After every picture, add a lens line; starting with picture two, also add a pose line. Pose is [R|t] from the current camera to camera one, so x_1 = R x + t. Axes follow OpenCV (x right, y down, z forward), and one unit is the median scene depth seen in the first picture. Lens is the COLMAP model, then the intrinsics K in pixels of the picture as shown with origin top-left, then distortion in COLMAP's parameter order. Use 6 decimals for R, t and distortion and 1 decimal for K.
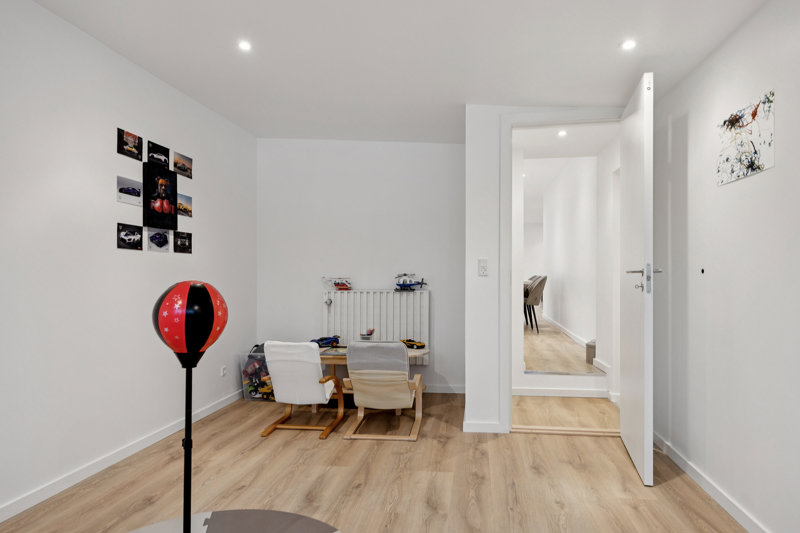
lens RADIAL K [[476.5, 0, 402.7], [0, 476.5, 269.4], [0, 0, 1]] dist [0.007956, 0.001145]
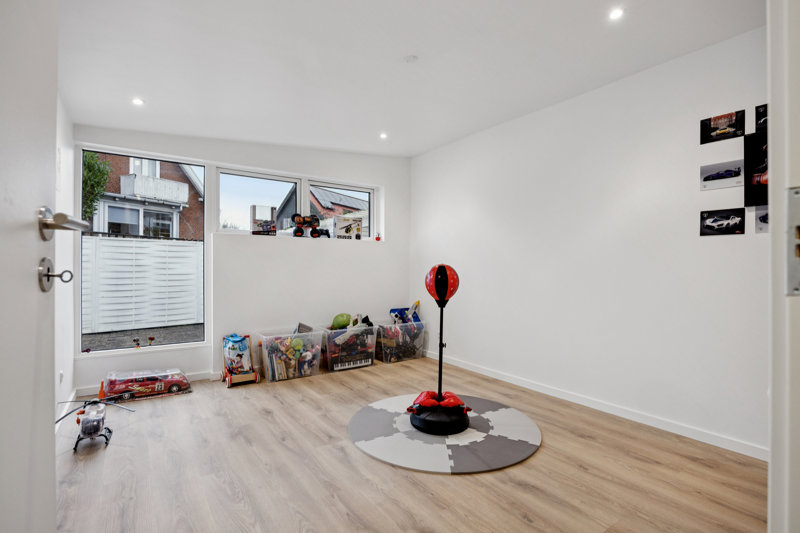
lens RADIAL K [[385.1, 0, 403.6], [0, 385.1, 265.9], [0, 0, 1]] dist [-0.026723, -0.000403]
pose [[-0.723648, -0.011879, -0.690067, 0.430272], [-0.004344, 0.999910, -0.012657, 0.033549], [0.690155, -0.006162, -0.723635, 1.132259]]
